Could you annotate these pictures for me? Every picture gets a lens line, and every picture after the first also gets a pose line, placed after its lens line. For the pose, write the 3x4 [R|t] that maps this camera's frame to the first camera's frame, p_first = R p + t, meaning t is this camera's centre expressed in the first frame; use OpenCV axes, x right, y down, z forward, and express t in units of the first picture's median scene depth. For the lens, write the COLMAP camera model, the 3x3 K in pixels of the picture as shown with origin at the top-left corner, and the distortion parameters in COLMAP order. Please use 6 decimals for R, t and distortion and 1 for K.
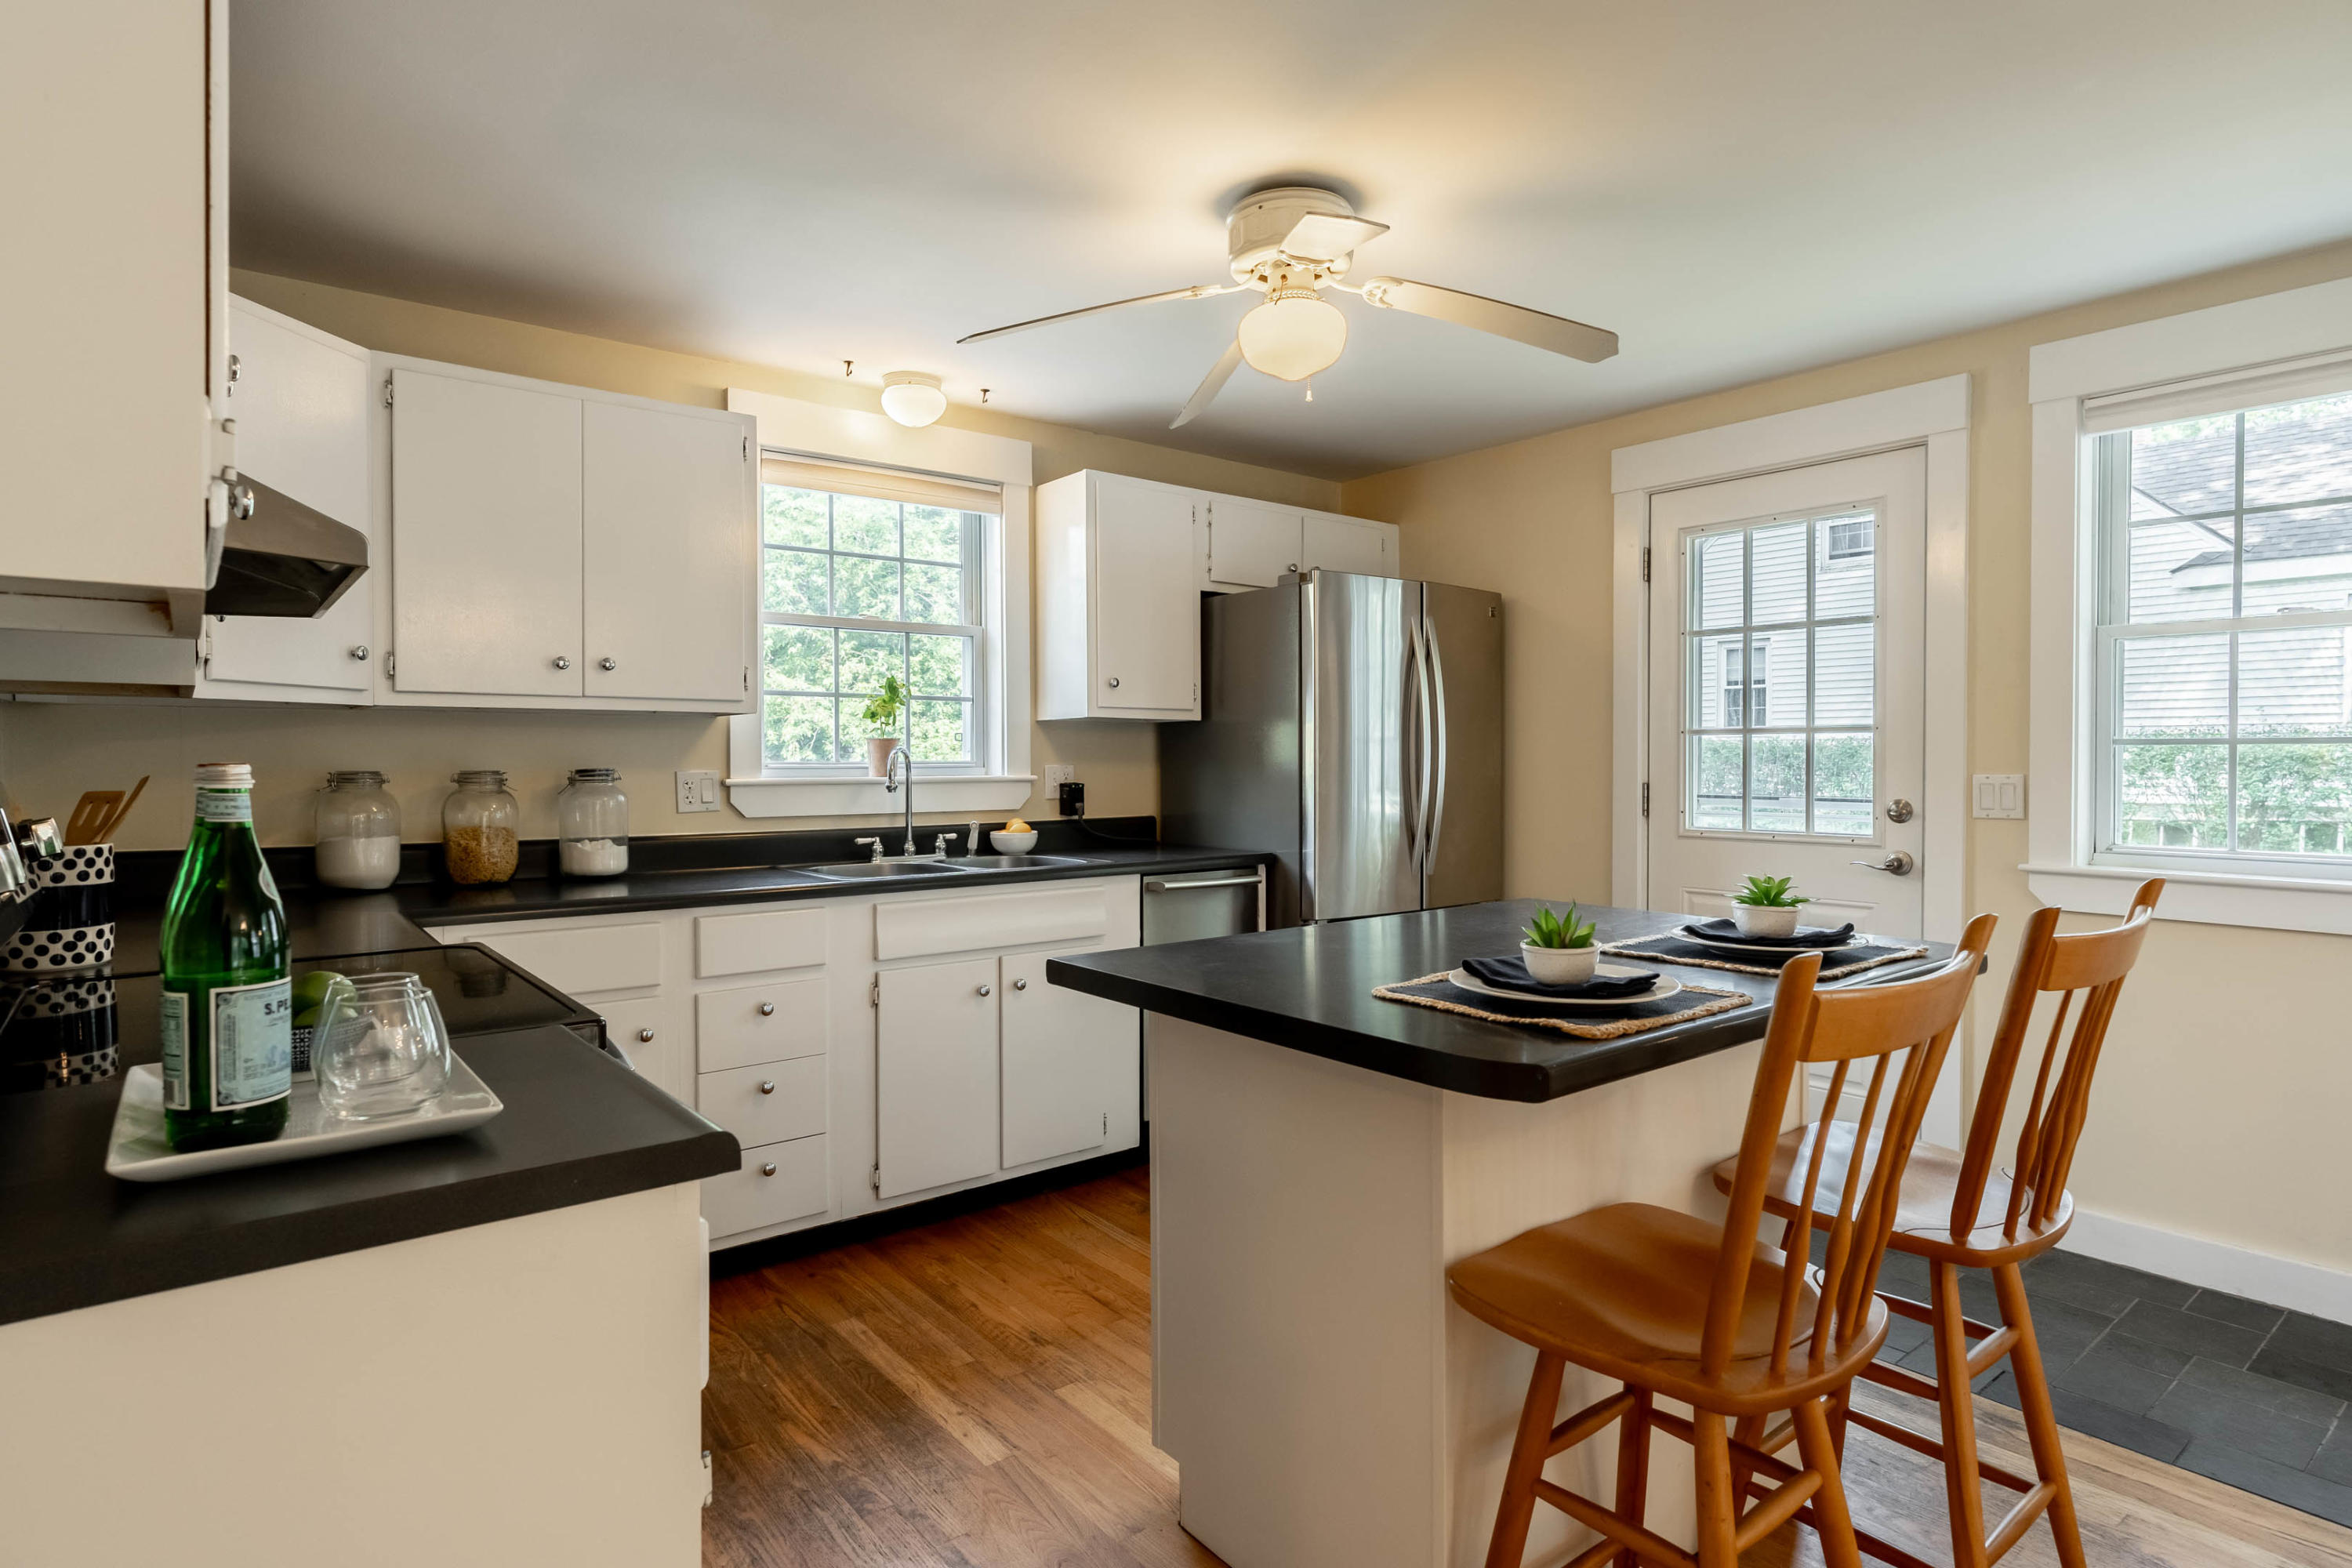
lens RADIAL K [[1242.8, 0, 1182.7], [0, 1242.8, 774.0], [0, 0, 1]] dist [-0.007403, -0.000124]
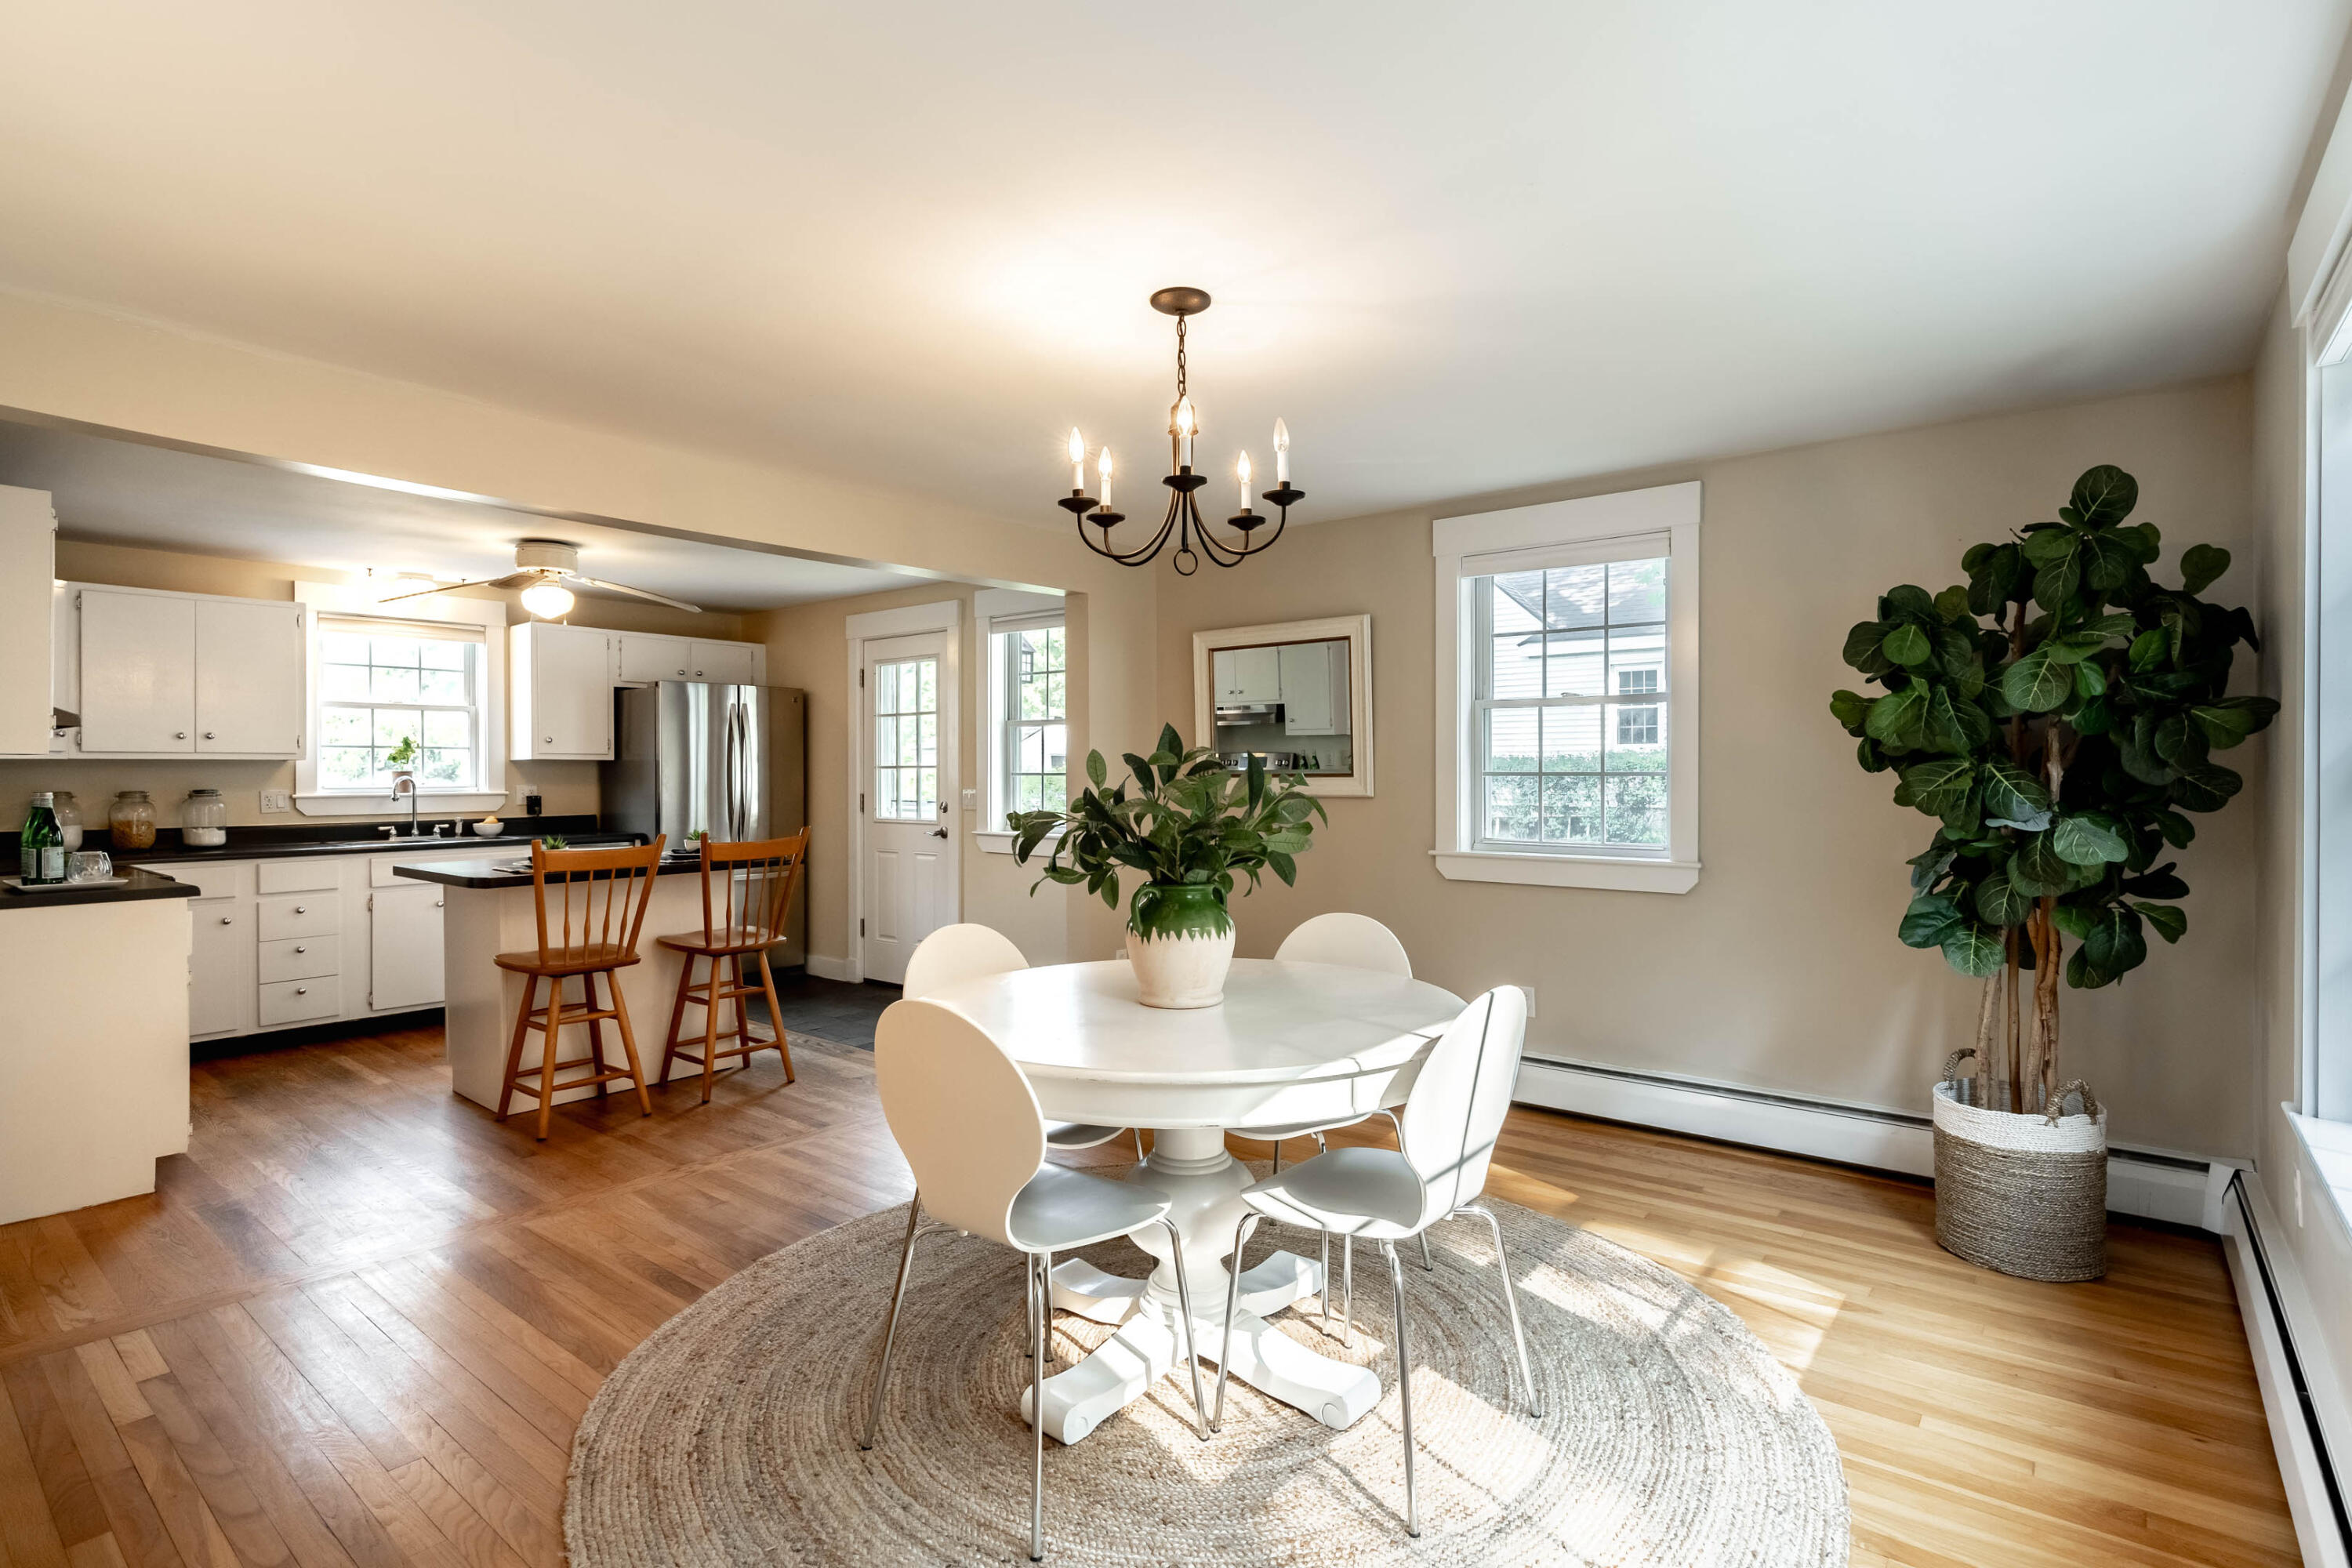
lens RADIAL K [[1140.5, 0, 1174.3], [0, 1140.5, 773.3], [0, 0, 1]] dist [0.000447, 0.001058]
pose [[0.977332, -0.001067, 0.211708, 0.513790], [0.003297, 0.999943, -0.010179, -0.005746], [-0.211685, 0.010646, 0.977280, -0.864254]]
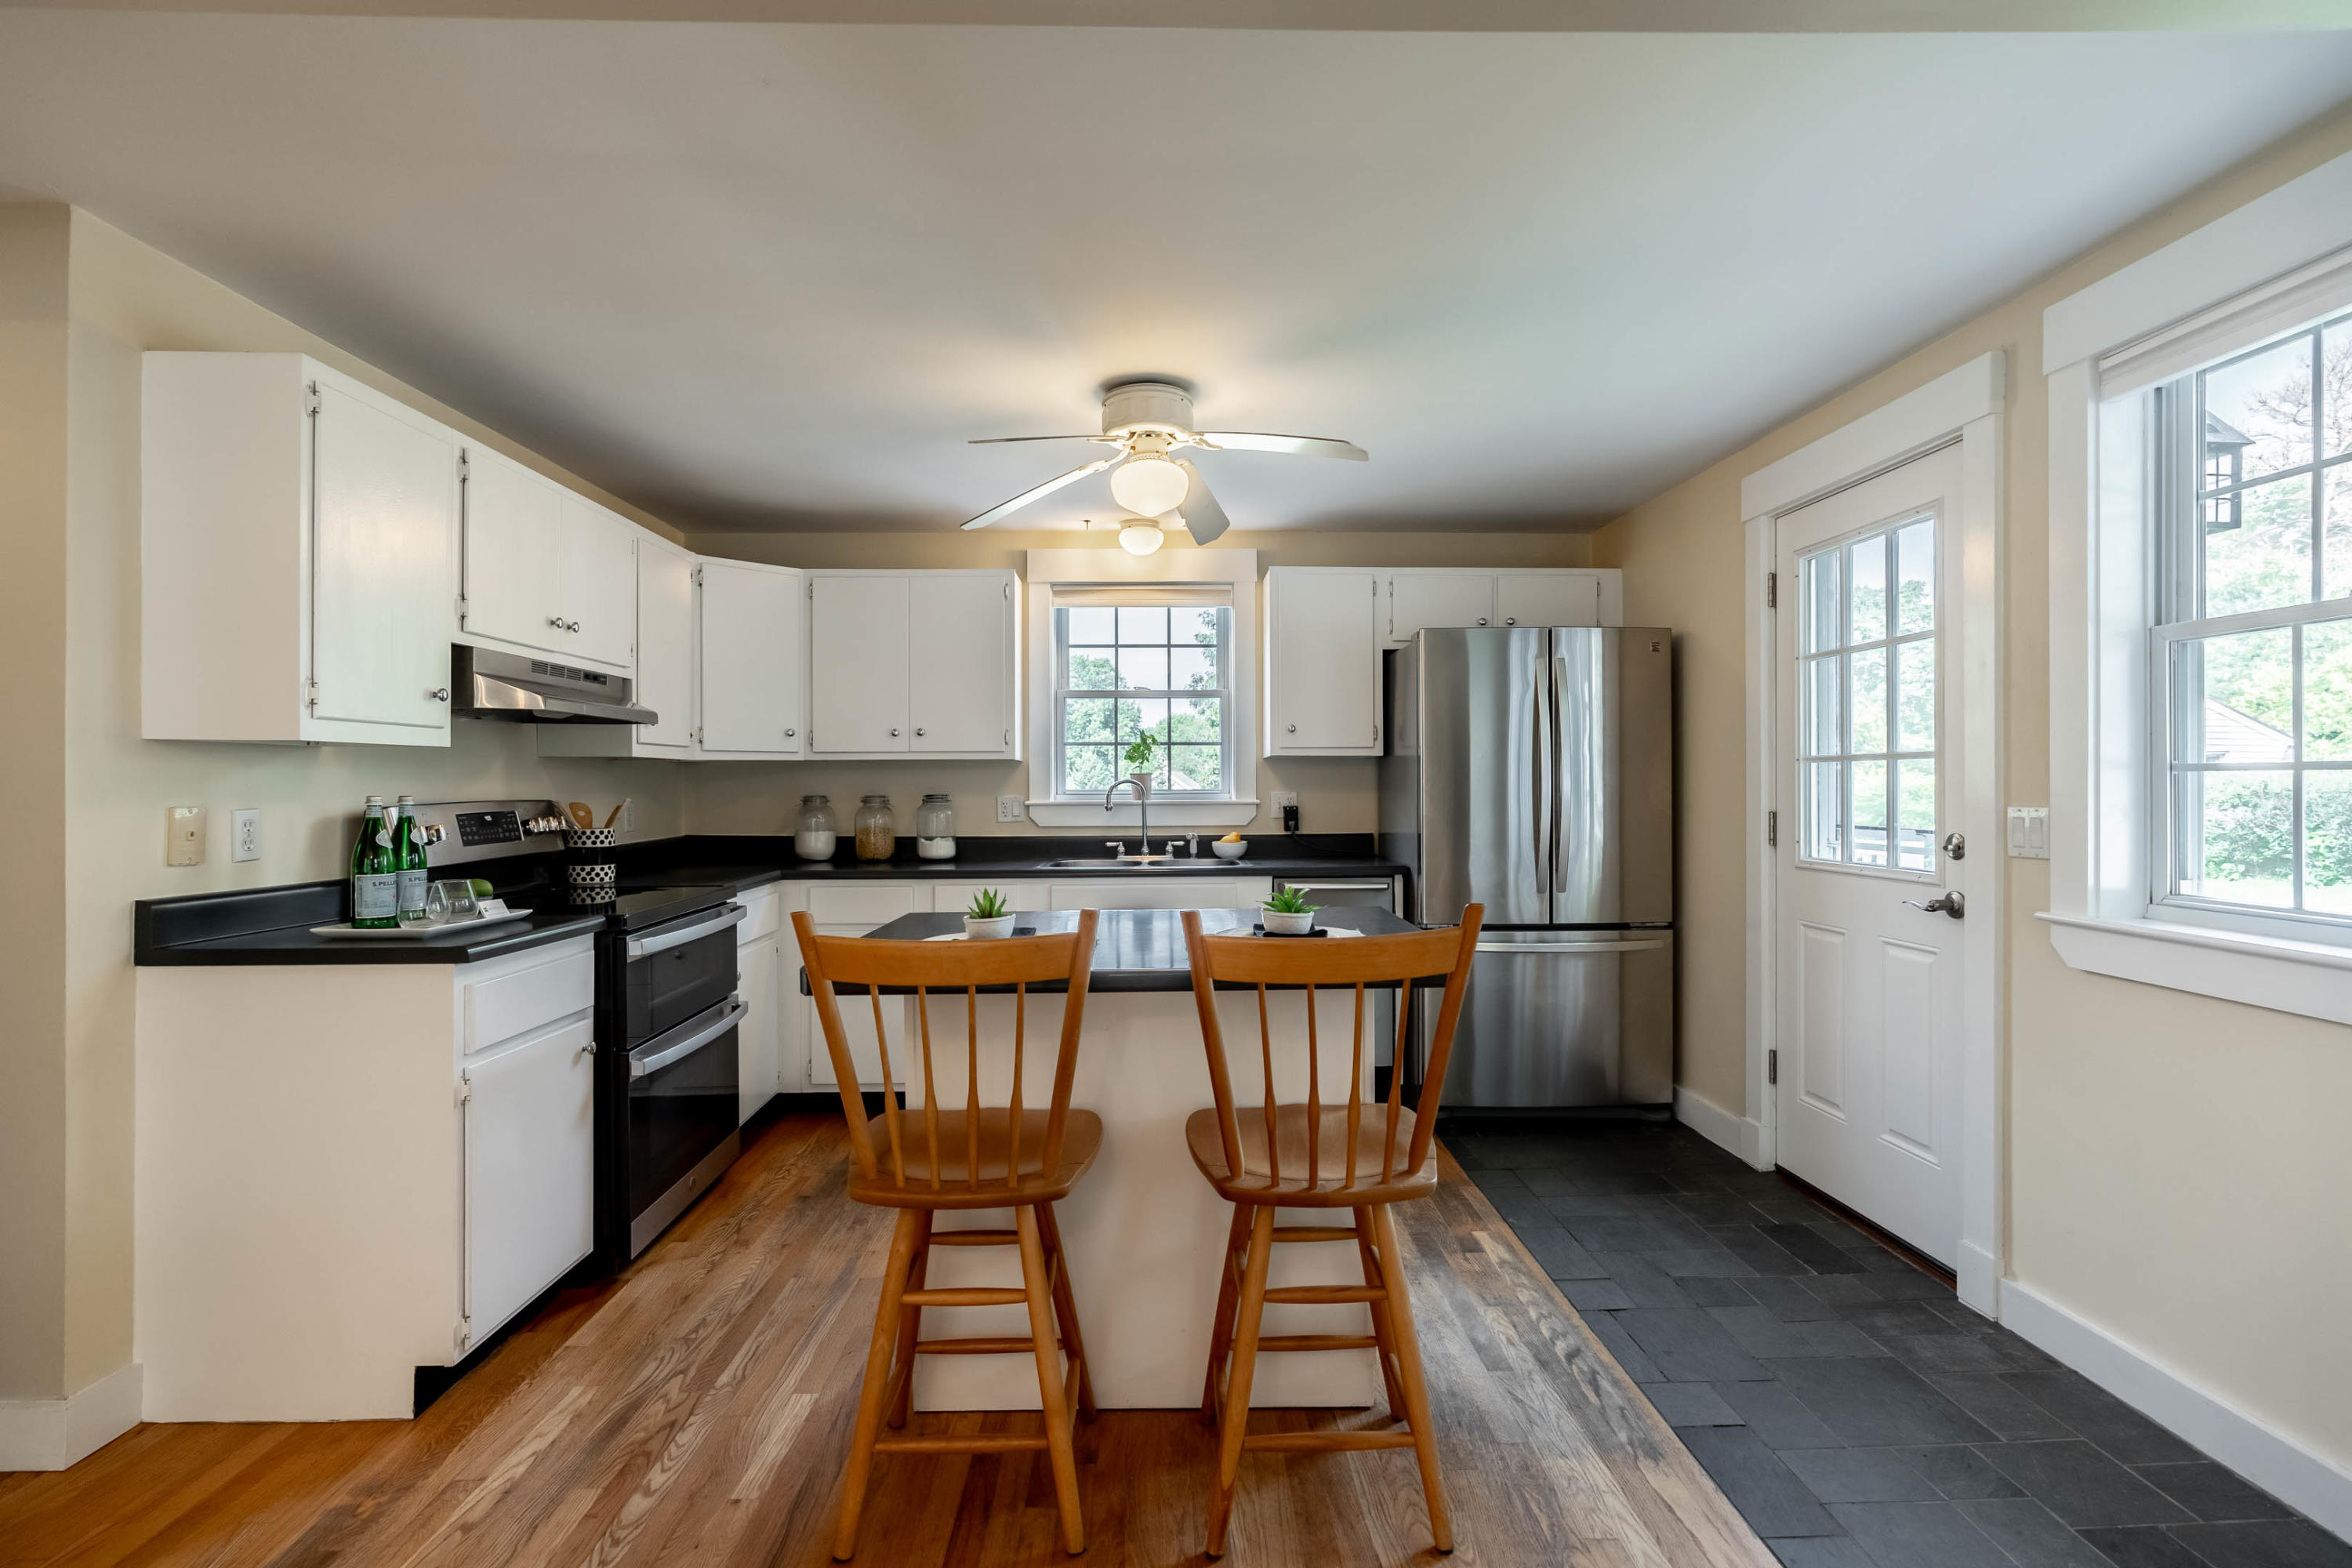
lens RADIAL K [[1067.4, 0, 1173.0], [0, 1067.4, 789.4], [0, 0, 1]] dist [-0.013400, 0.001785]
pose [[0.797211, 0.001190, -0.603700, 0.550188], [-0.004574, 0.999981, -0.004070, -0.005616], [0.603684, 0.006006, 0.797201, 0.046522]]
